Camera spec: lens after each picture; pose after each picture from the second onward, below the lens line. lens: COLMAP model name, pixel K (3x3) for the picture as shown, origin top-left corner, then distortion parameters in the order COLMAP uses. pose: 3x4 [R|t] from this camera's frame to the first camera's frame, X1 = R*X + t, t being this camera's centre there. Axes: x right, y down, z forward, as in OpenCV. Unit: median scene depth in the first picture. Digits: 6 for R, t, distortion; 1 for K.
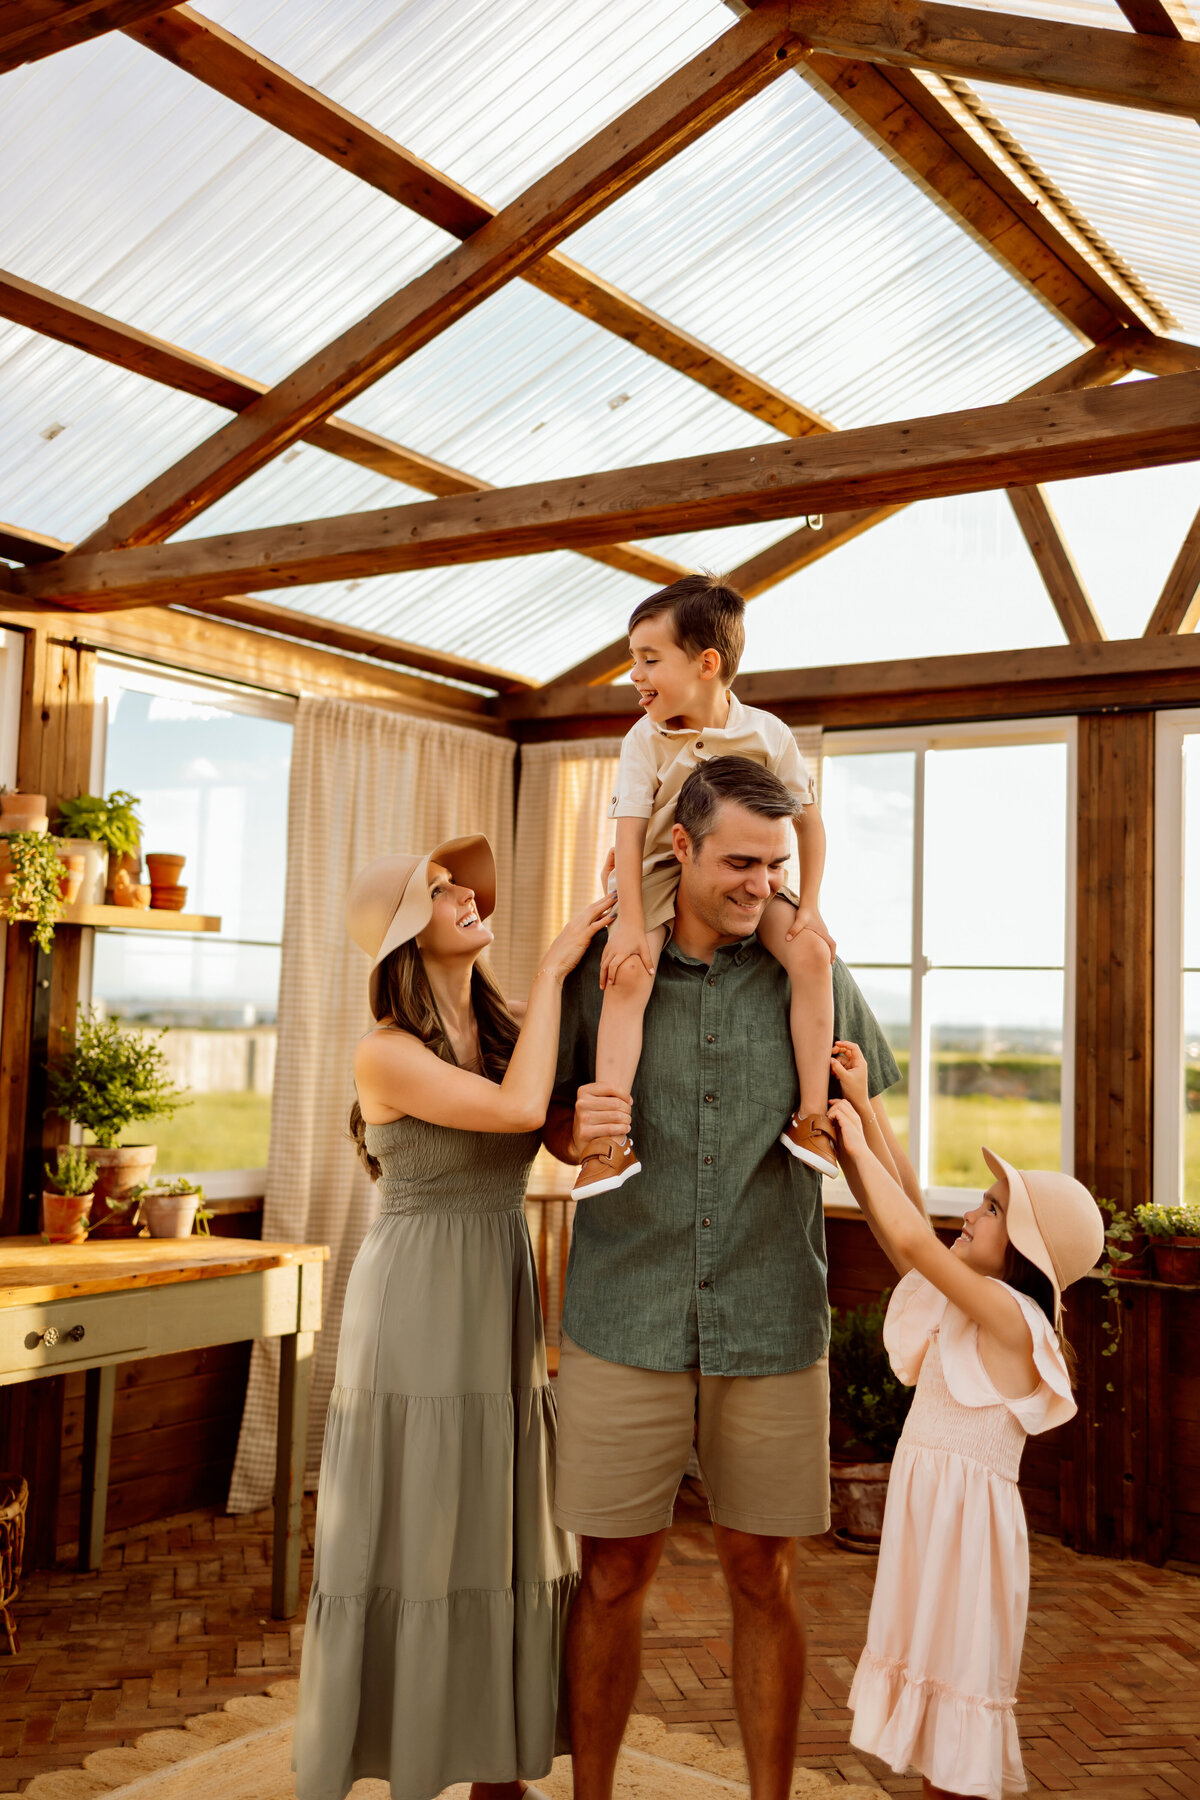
lens RADIAL K [[1849.3, 0, 599.6], [0, 1849.3, 904.1], [0, 0, 1]] dist [0.022575, 0.000000]
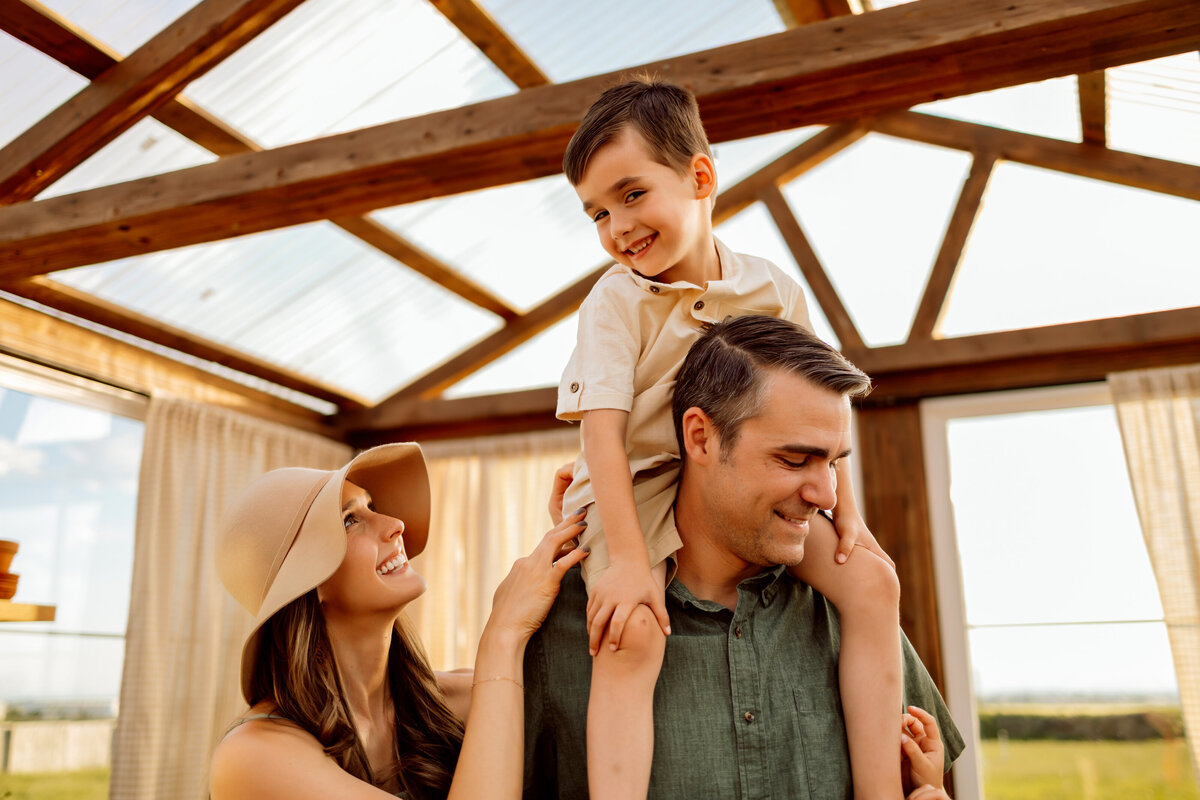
lens RADIAL K [[1232.9, 0, 595.9], [0, 1232.9, 391.3], [0, 0, 1]] dist [0.022575, 0.000000]
pose [[0.983819, -0.002641, 0.179144, -0.055003], [0.033914, 0.984559, -0.171735, 0.021168], [-0.175924, 0.175032, 0.968718, 0.381255]]
